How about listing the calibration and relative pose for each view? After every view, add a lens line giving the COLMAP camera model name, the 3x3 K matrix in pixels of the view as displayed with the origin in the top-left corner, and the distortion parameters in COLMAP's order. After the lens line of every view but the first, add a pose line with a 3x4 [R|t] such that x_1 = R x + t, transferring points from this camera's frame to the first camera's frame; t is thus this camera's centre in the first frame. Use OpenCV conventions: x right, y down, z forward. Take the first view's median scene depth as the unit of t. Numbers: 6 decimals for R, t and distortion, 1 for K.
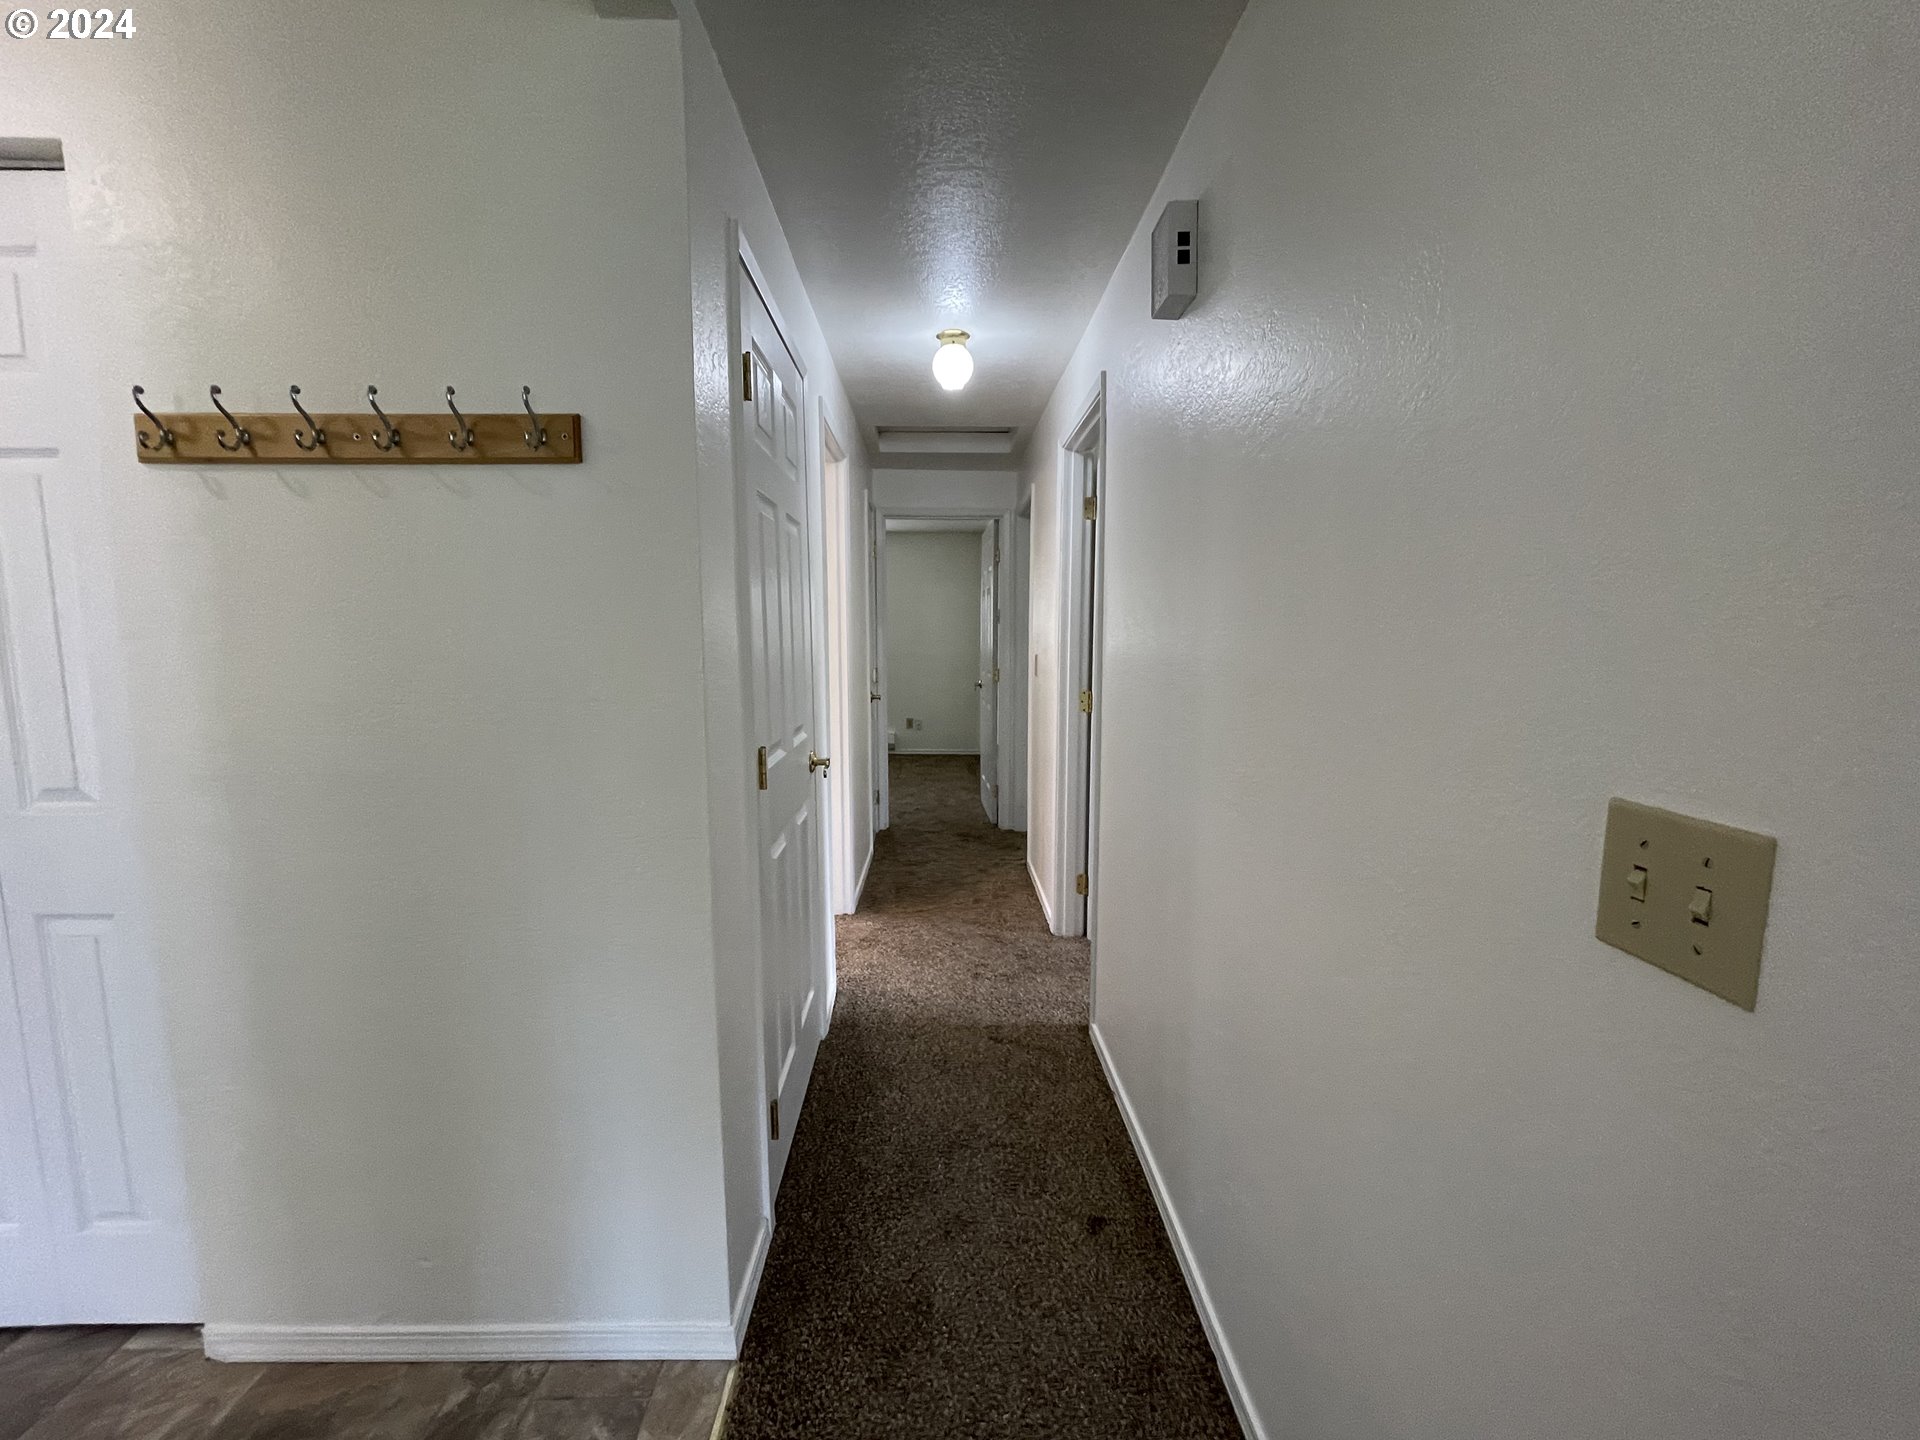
lens RADIAL K [[776.6, 0, 955.3], [0, 776.6, 724.9], [0, 0, 1]] dist [0.000558, 0.000038]
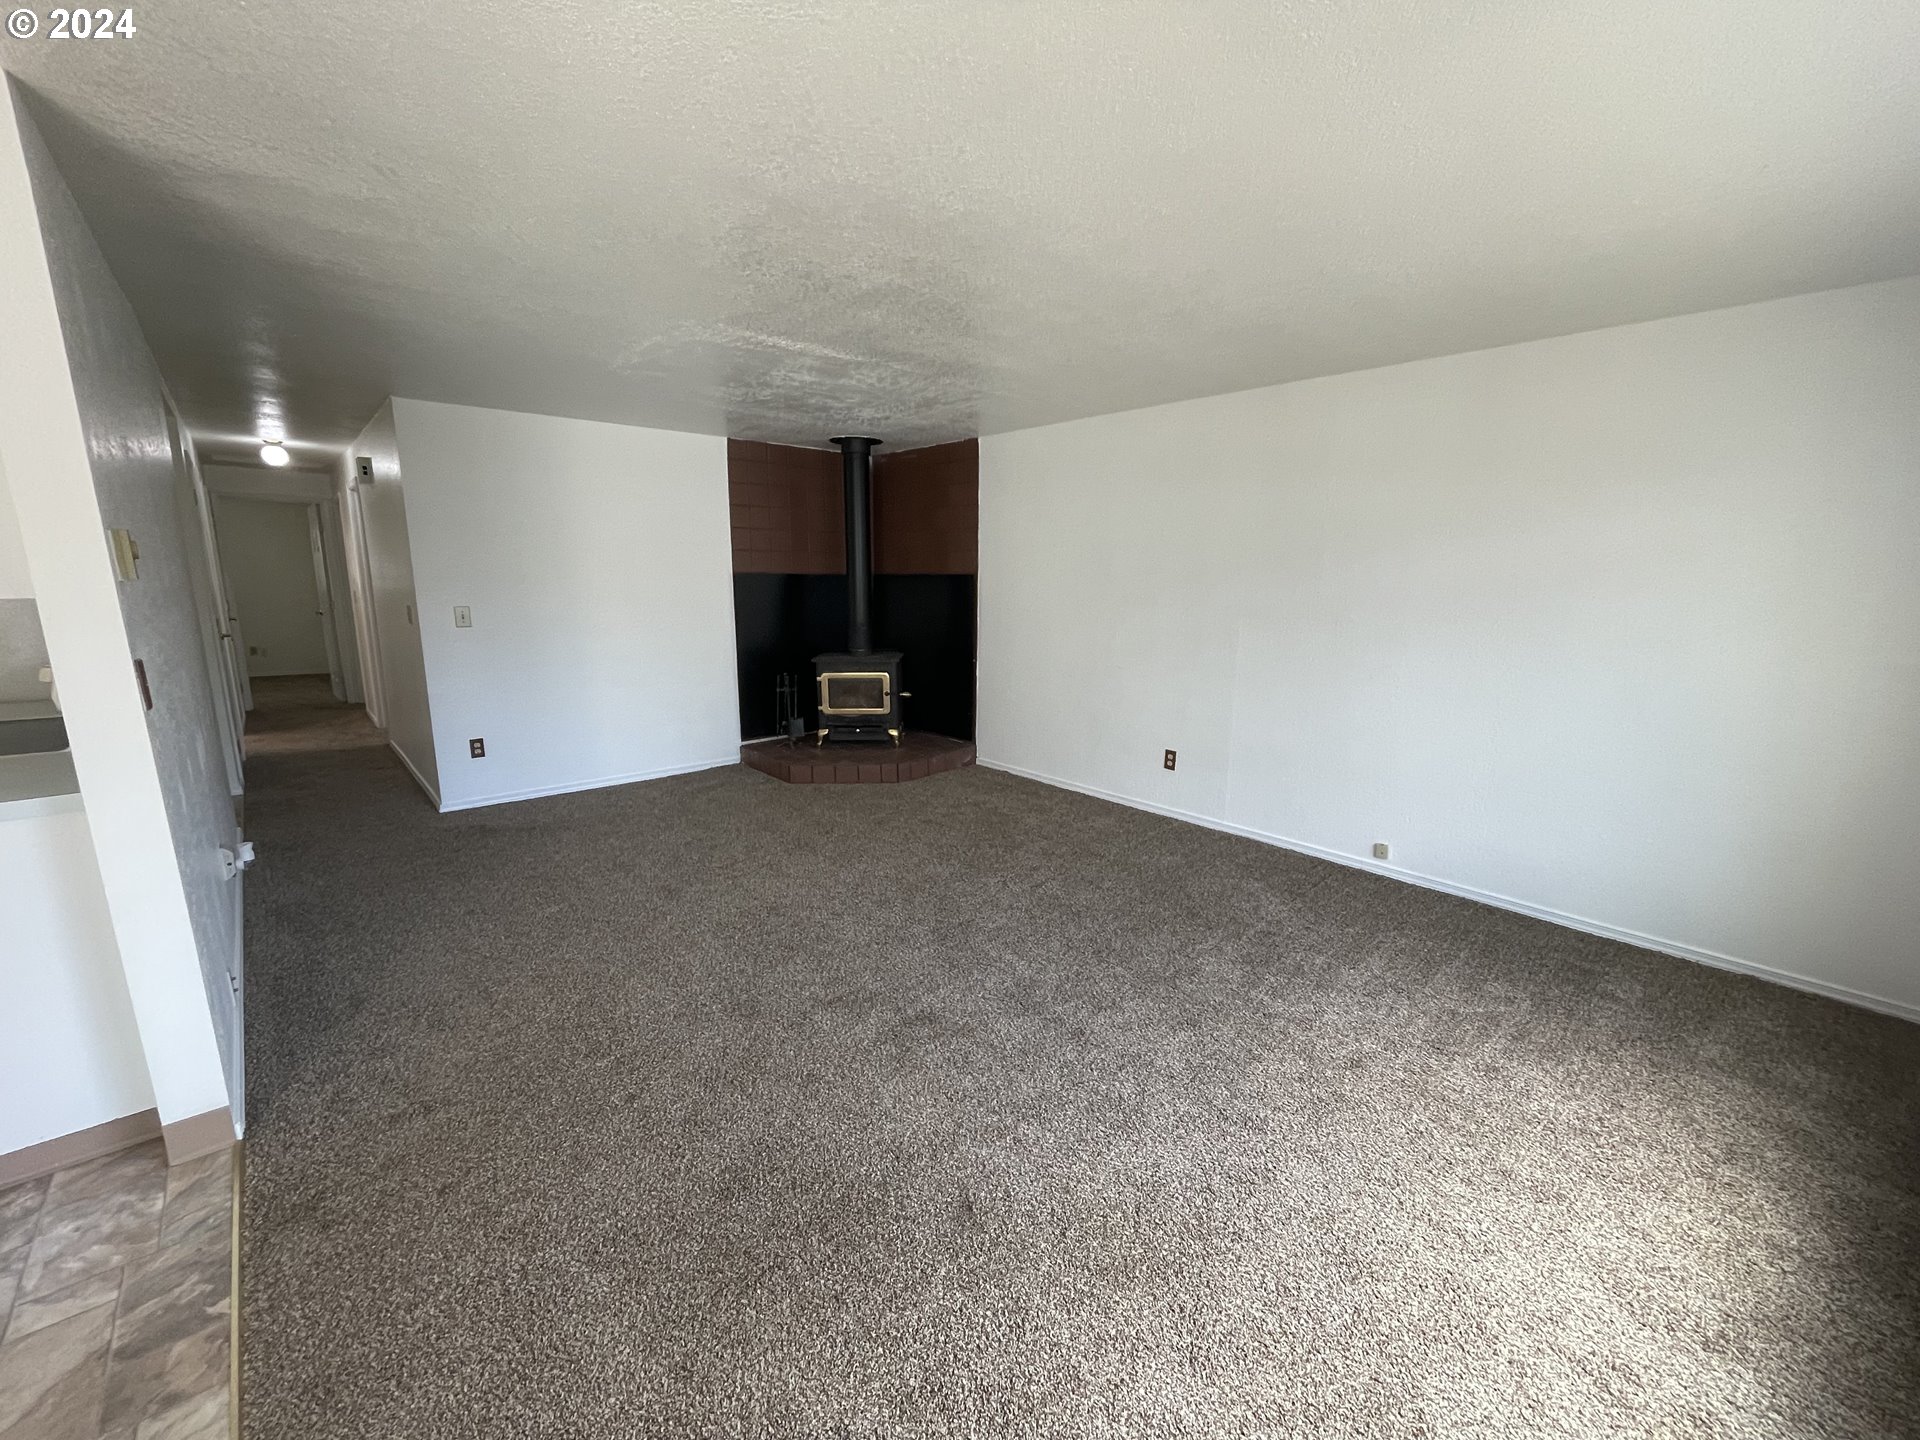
lens RADIAL K [[776.6, 0, 955.3], [0, 776.6, 724.9], [0, 0, 1]] dist [0.000558, 0.000038]
pose [[0.762656, -0.113137, 0.636833, -0.012261], [0.065983, 0.993055, 0.097402, 0.098274], [-0.643430, -0.032264, 0.764825, -0.939131]]
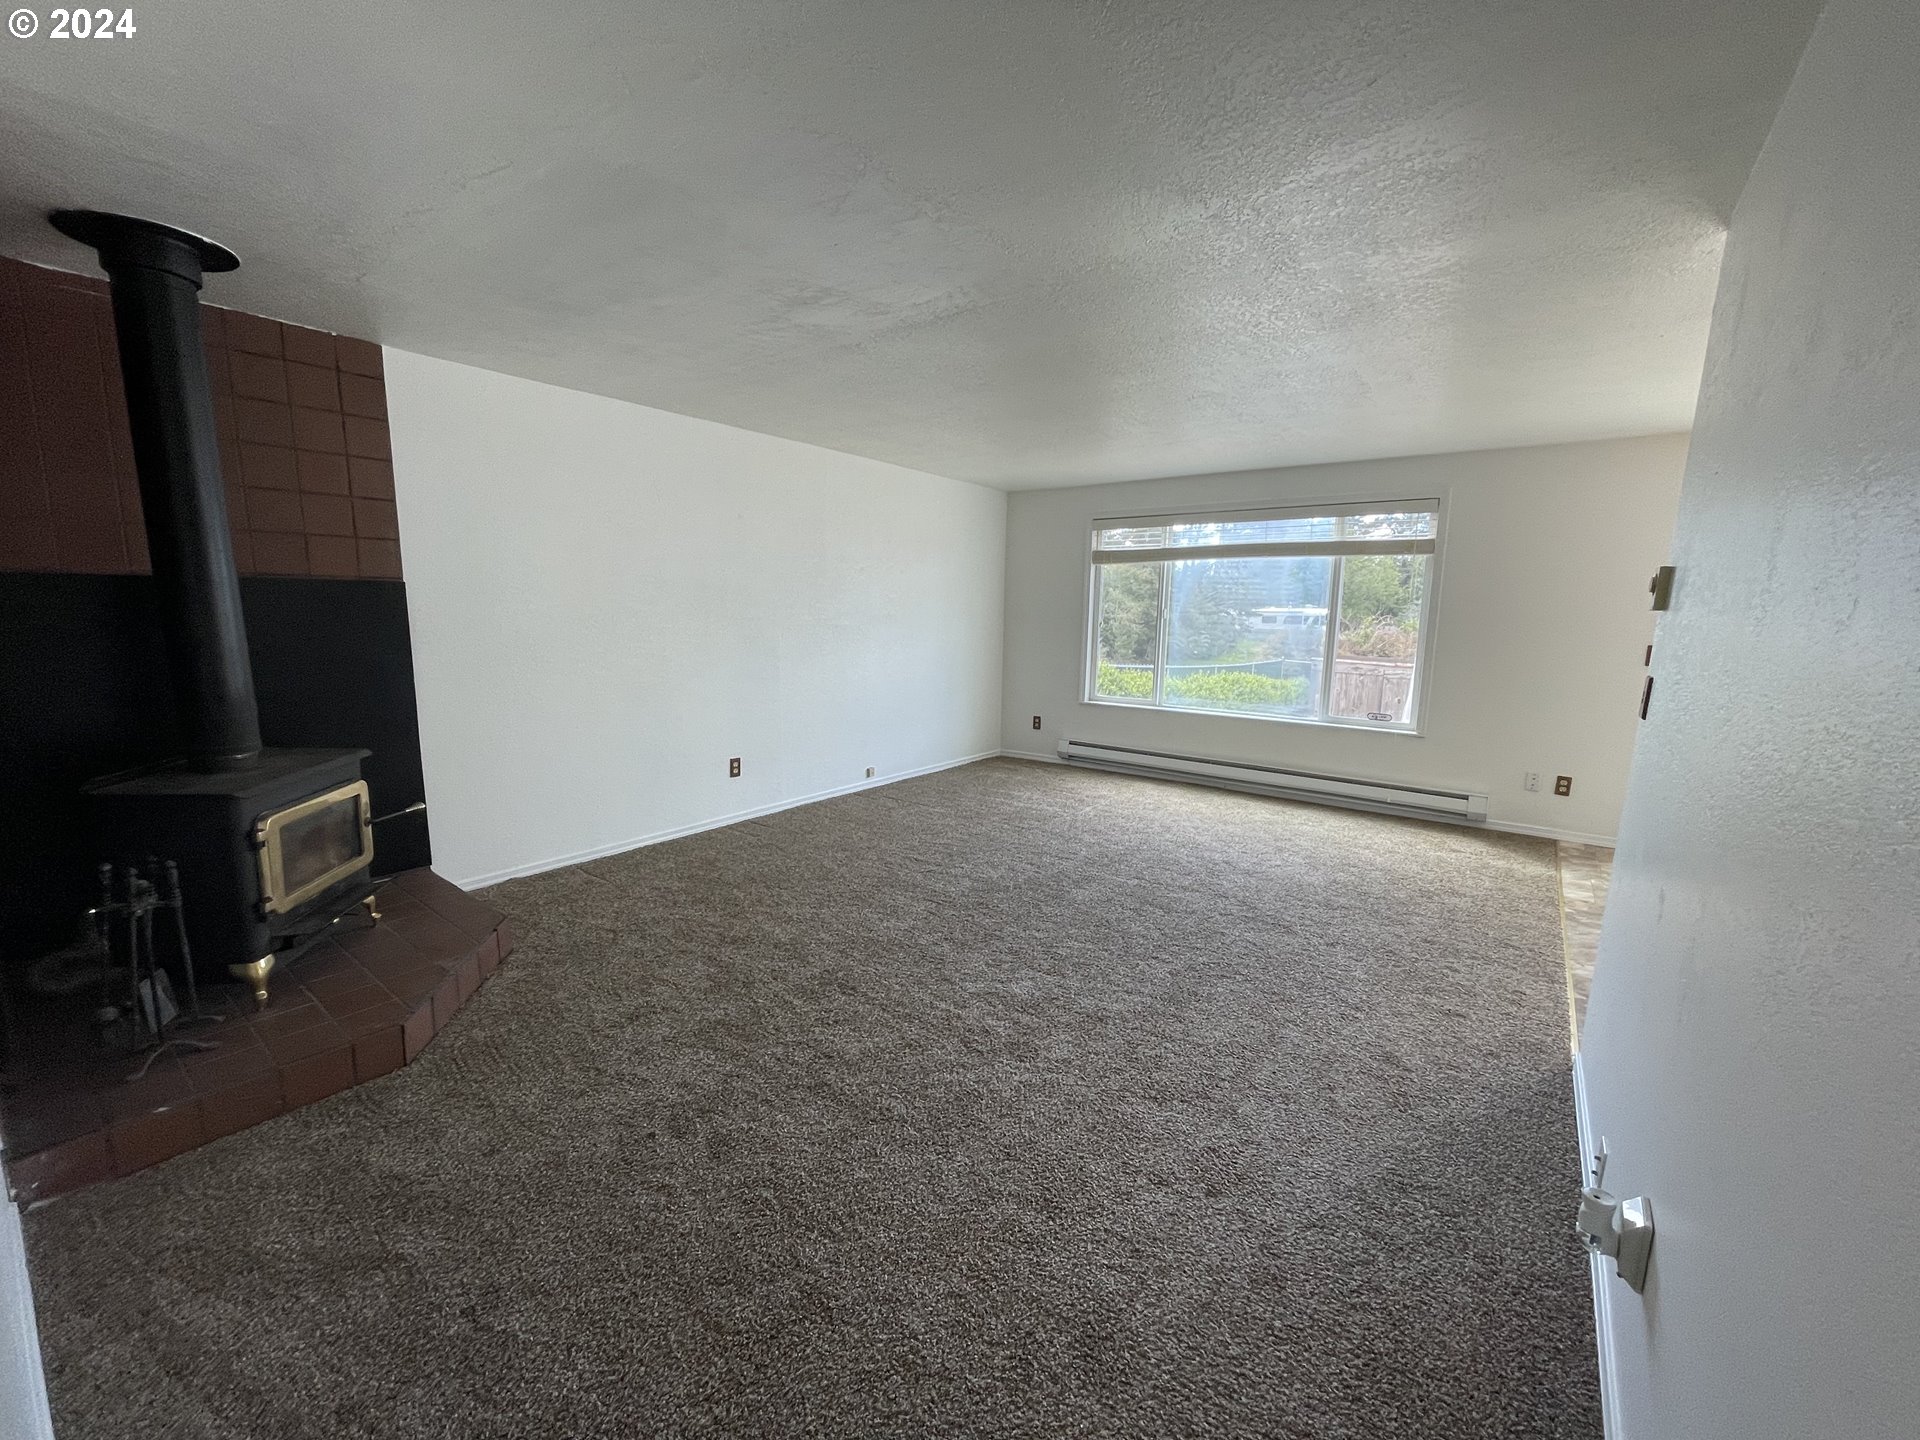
lens RADIAL K [[773.8, 0, 960.0], [0, 773.8, 720.0], [0, 0, 1]] dist [0.000959, -0.000128]
pose [[-0.788496, -0.102266, 0.606478, -0.037992], [0.058648, 0.969084, 0.239660, -0.123843], [-0.612238, 0.224539, -0.758121, 1.044188]]
